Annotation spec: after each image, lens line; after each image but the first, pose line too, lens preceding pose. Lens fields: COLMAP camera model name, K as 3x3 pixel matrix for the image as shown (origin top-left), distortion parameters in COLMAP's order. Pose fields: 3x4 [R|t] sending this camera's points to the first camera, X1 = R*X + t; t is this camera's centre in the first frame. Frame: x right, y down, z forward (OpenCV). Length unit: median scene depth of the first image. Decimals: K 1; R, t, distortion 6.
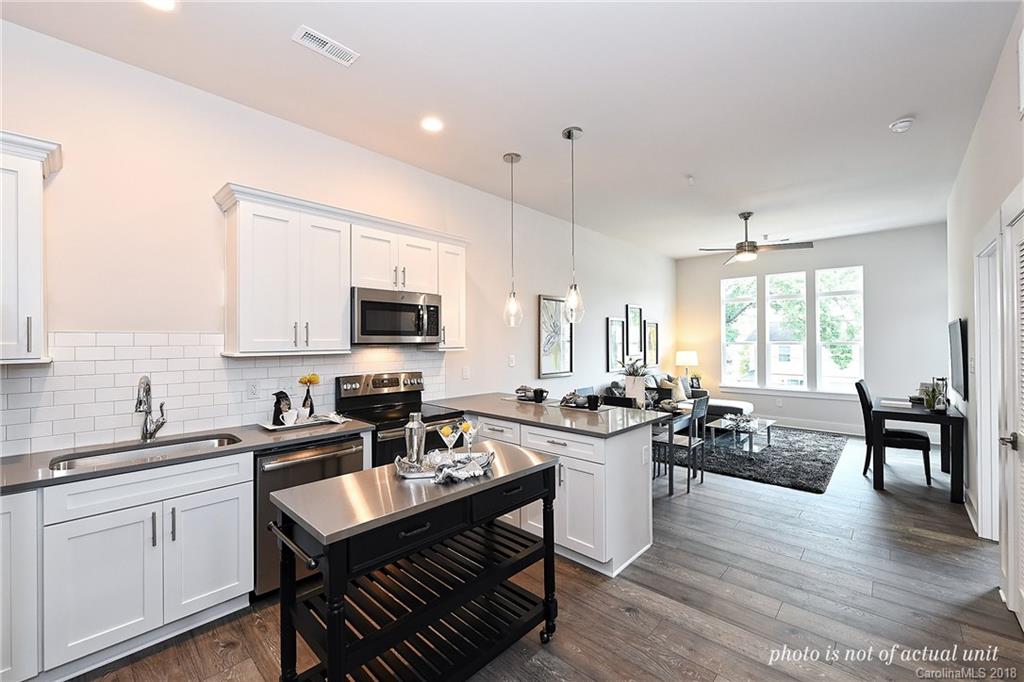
lens RADIAL K [[413.3, 0, 515.2], [0, 413.3, 339.4], [0, 0, 1]] dist [0.007904, -0.000188]
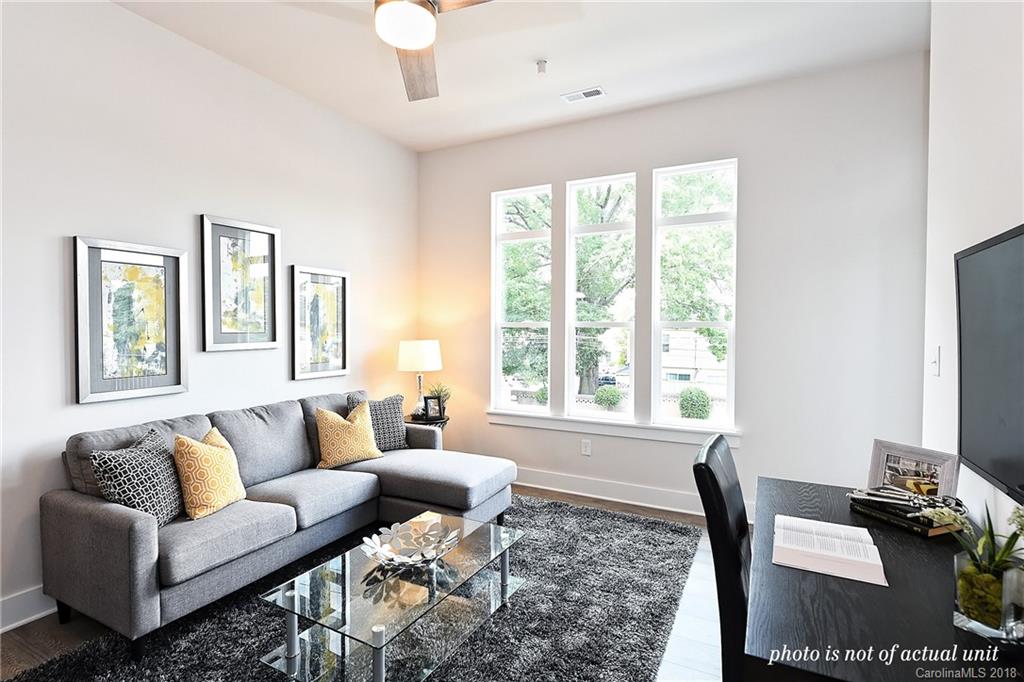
lens RADIAL K [[494.9, 0, 510.3], [0, 494.9, 336.5], [0, 0, 1]] dist [0.002893, -0.000073]
pose [[0.966699, 0.002799, 0.255901, 0.636822], [-0.008481, 0.999741, 0.021101, 0.020008], [-0.255776, -0.022568, 0.966473, 0.741882]]
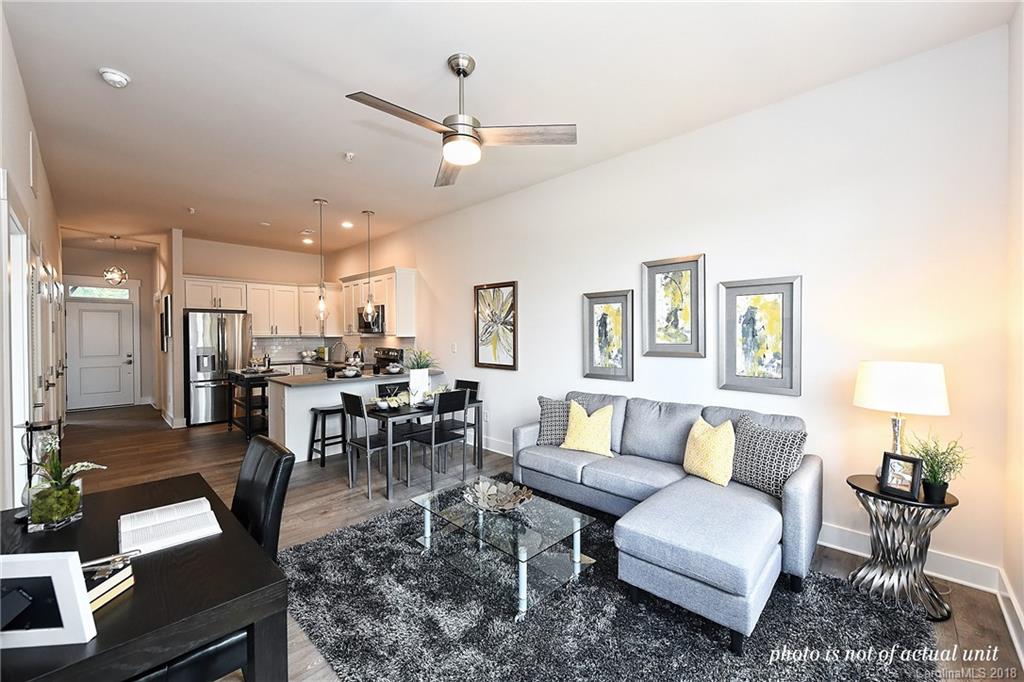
lens RADIAL K [[404.1, 0, 515.4], [0, 404.1, 337.8], [0, 0, 1]] dist [0.001996, -0.000509]
pose [[-0.013758, 0.008959, -0.999865, 1.207234], [0.002107, 0.999958, 0.008931, 0.014501], [0.999903, -0.001983, -0.013777, 1.253797]]
